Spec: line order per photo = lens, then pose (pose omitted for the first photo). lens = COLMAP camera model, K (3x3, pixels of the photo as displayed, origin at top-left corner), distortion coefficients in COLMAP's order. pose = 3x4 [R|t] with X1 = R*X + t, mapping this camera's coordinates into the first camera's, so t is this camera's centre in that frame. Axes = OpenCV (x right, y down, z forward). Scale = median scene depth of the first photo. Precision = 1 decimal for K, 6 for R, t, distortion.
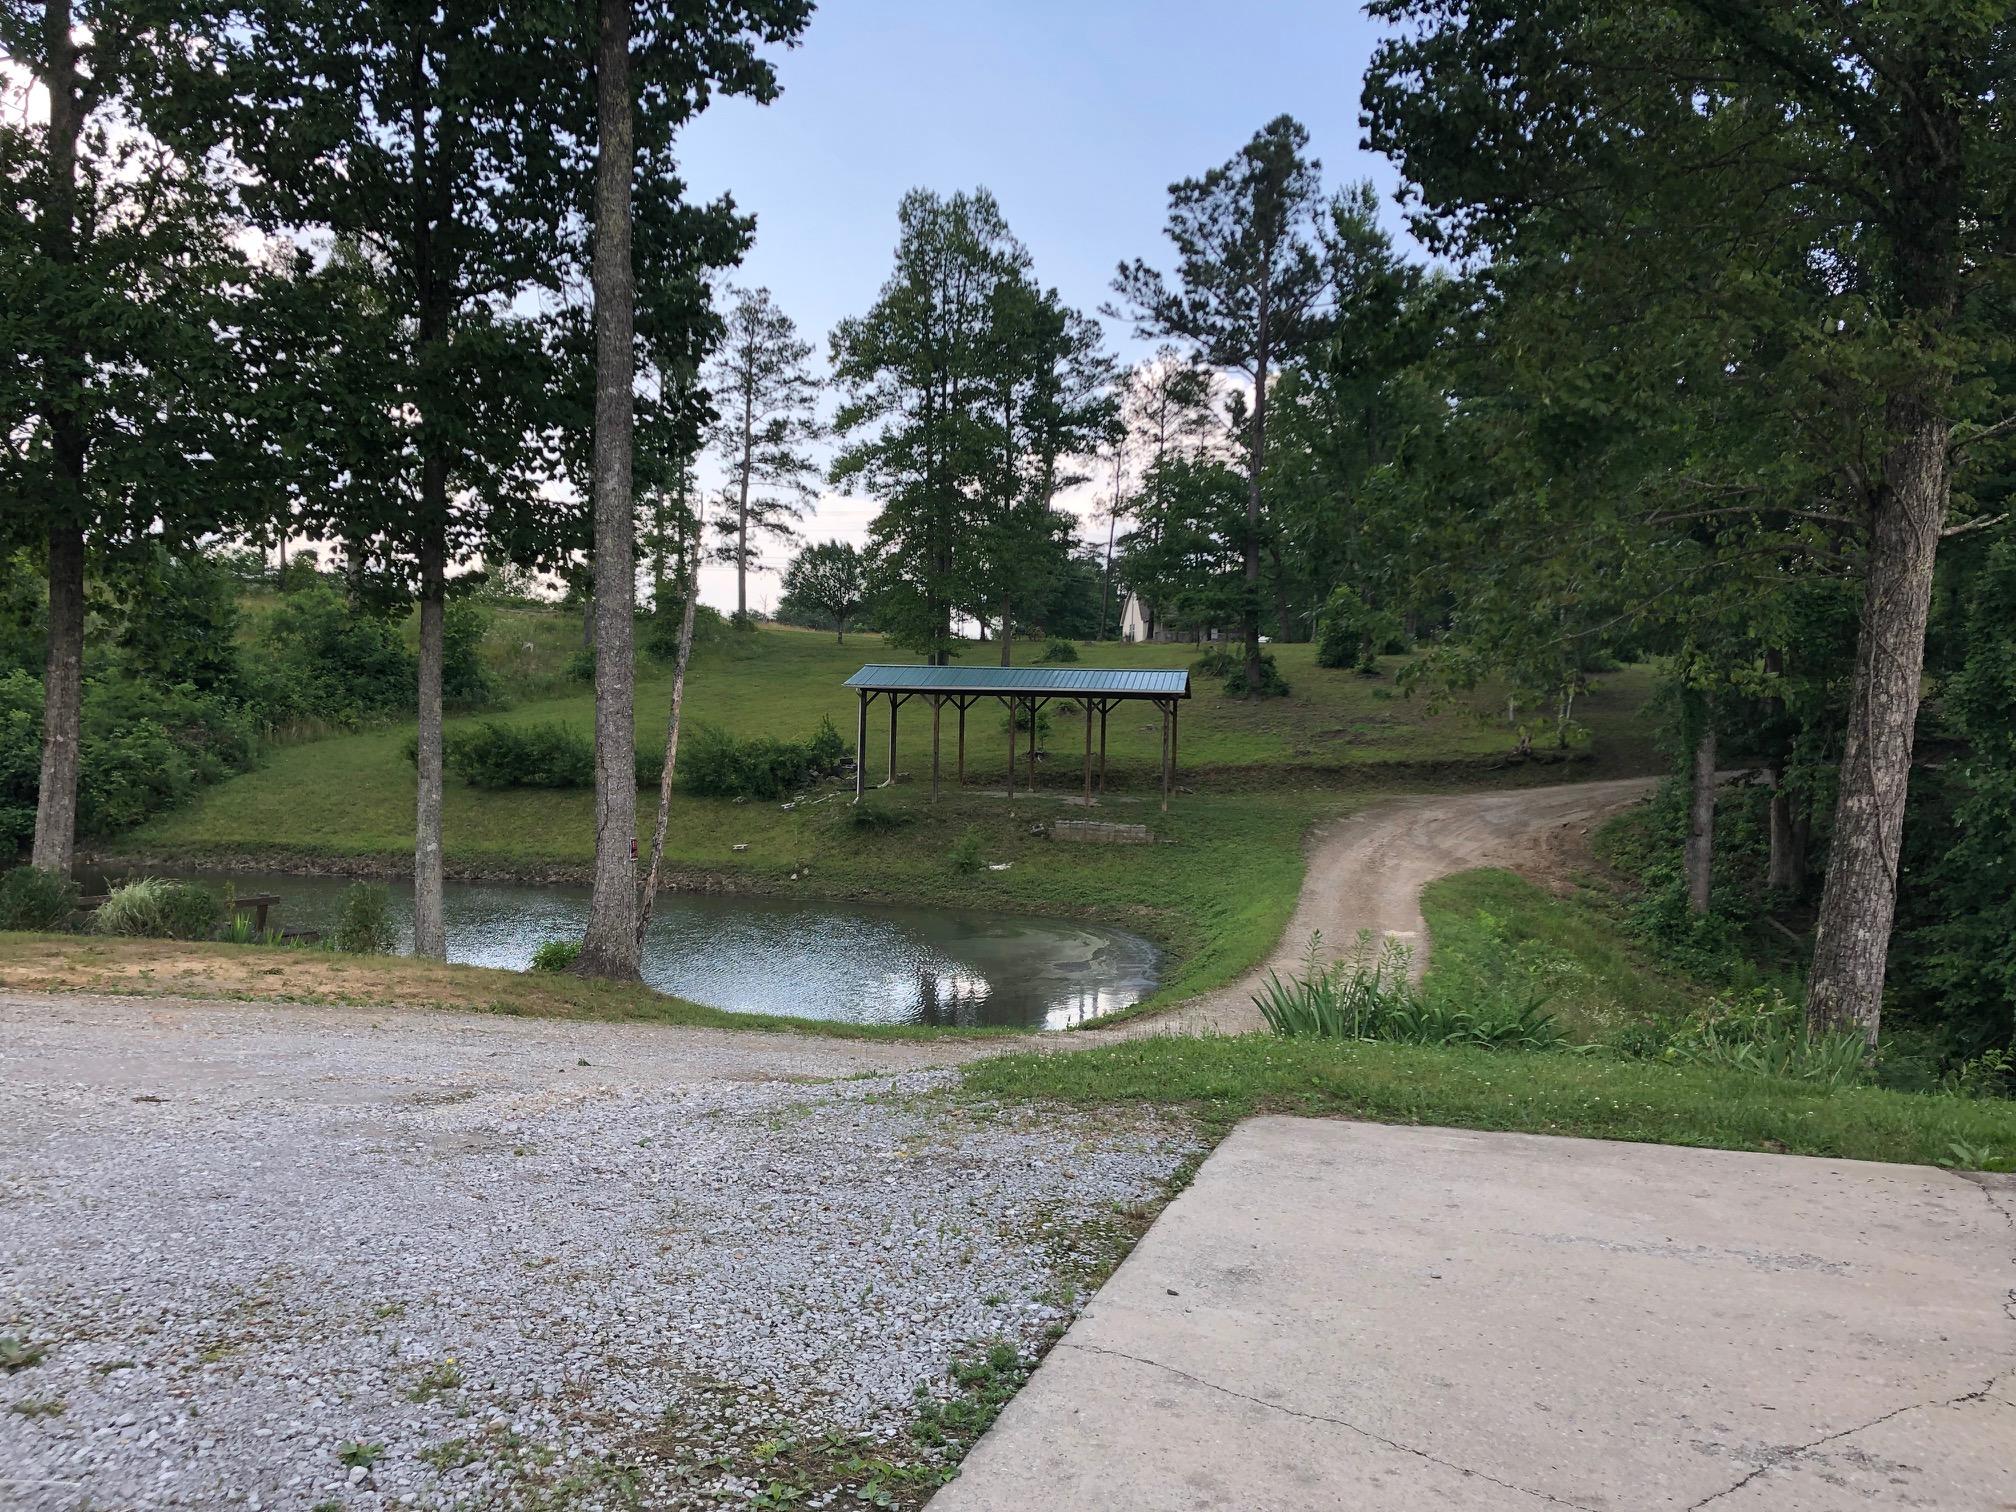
lens RADIAL K [[1650.0, 0, 1007.7], [0, 1650.0, 757.3], [0, 0, 1]] dist [0.031466, -0.041234]
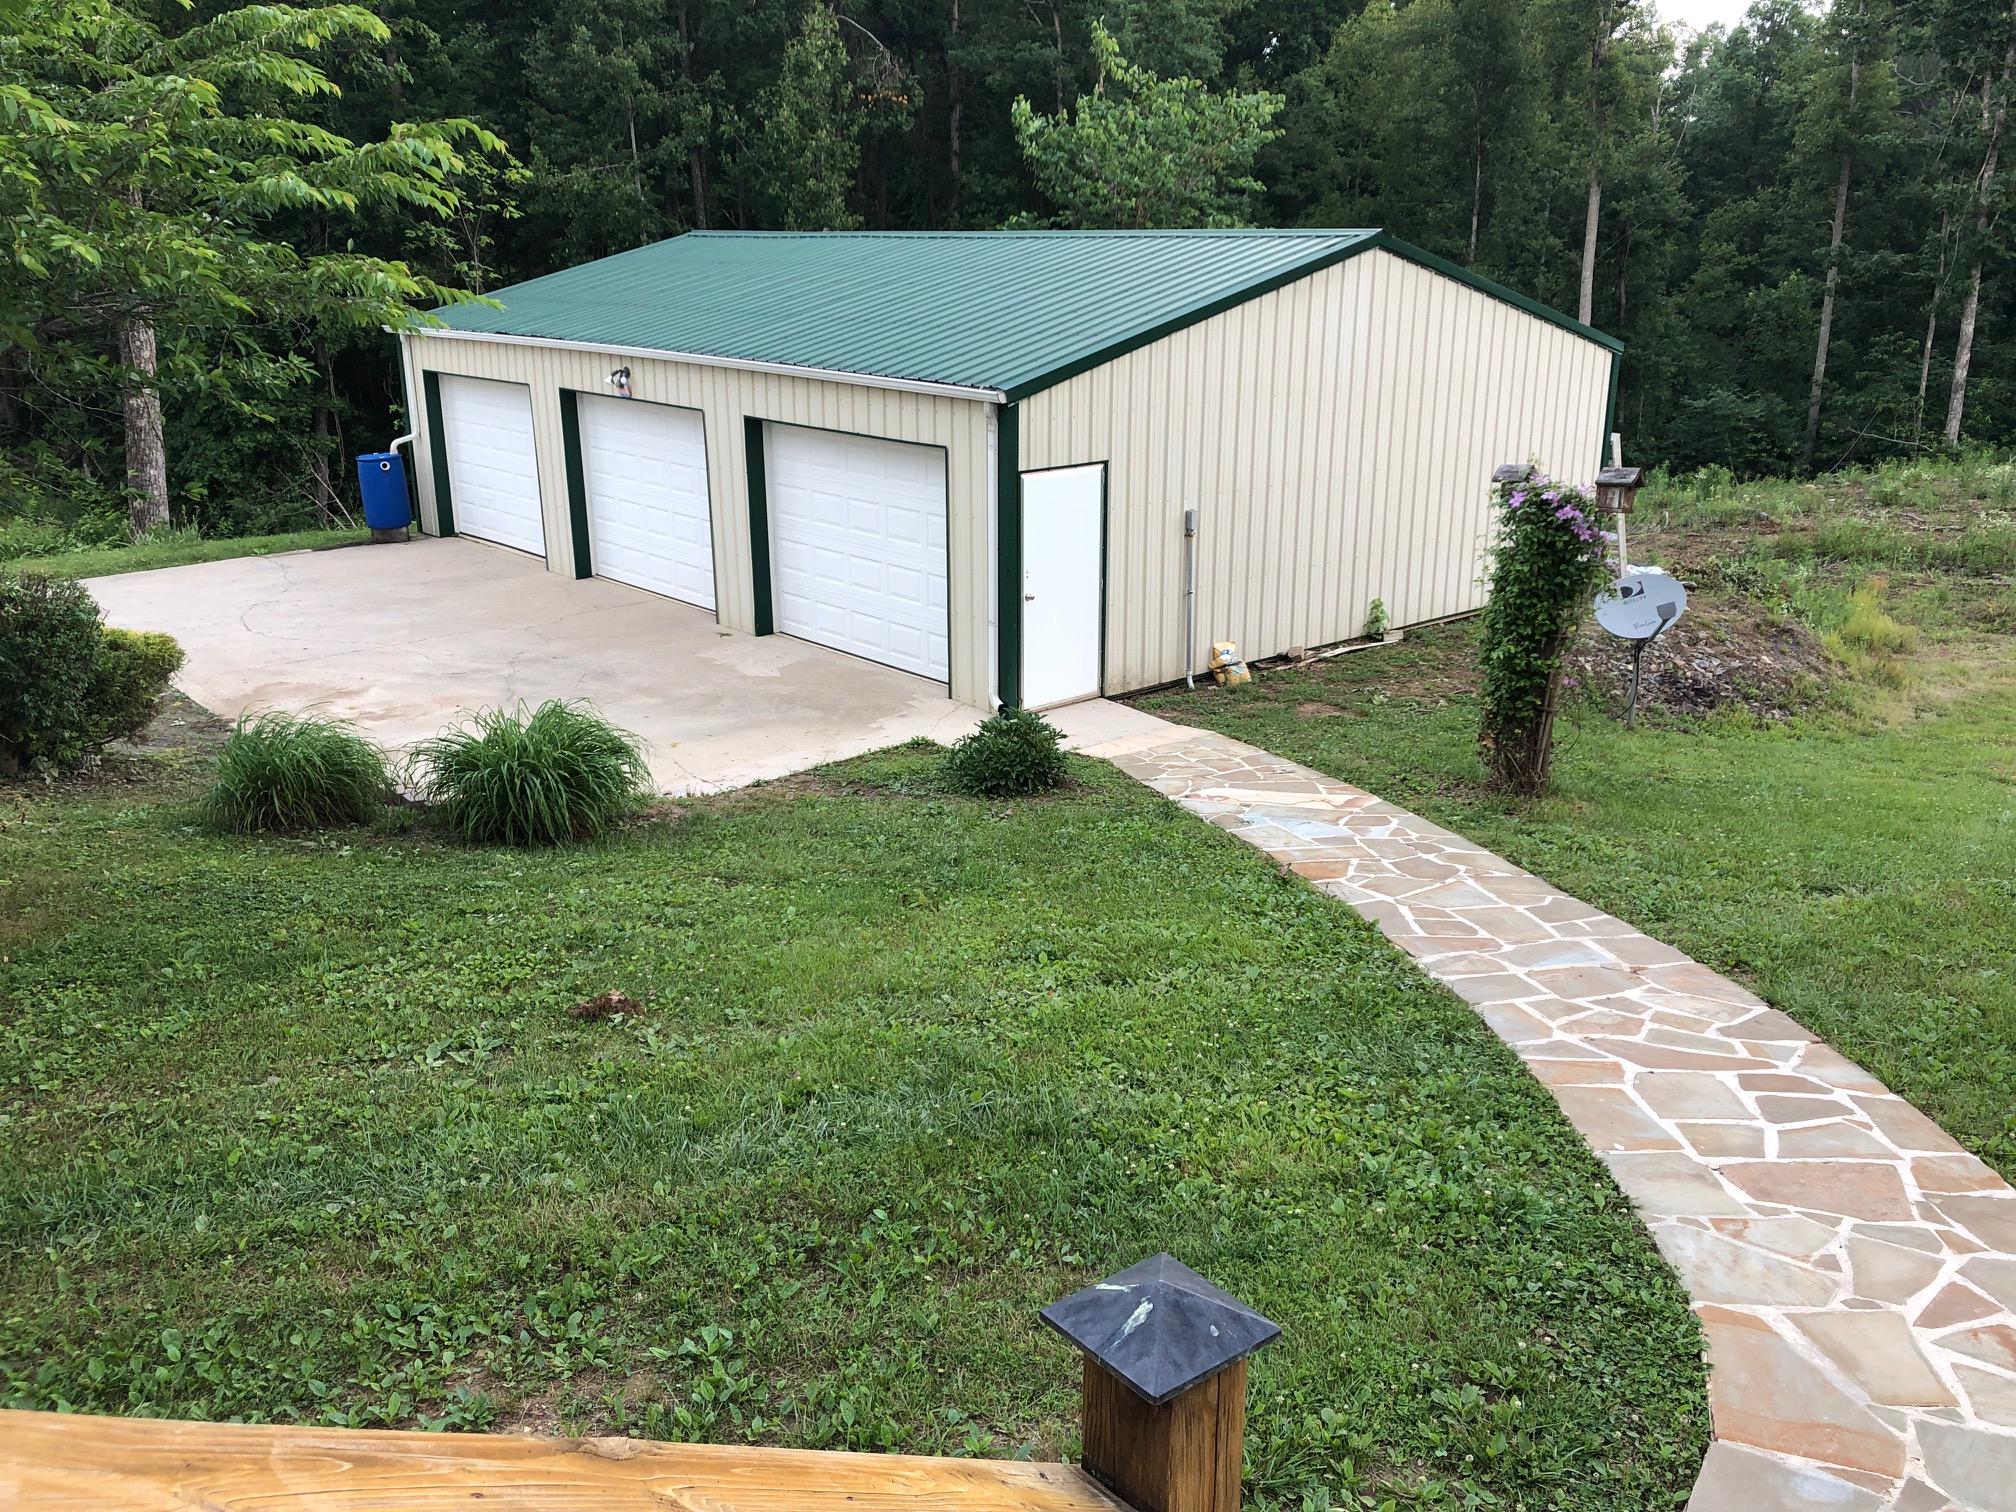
lens RADIAL K [[1650.0, 0, 1008.1], [0, 1650.0, 756.2], [0, 0, 1]] dist [0.031466, -0.041234]
pose [[0.527168, -0.266944, 0.806743, -0.643921], [0.001298, 0.949628, 0.313376, -0.192791], [-0.849760, -0.164155, 0.500960, -0.929274]]
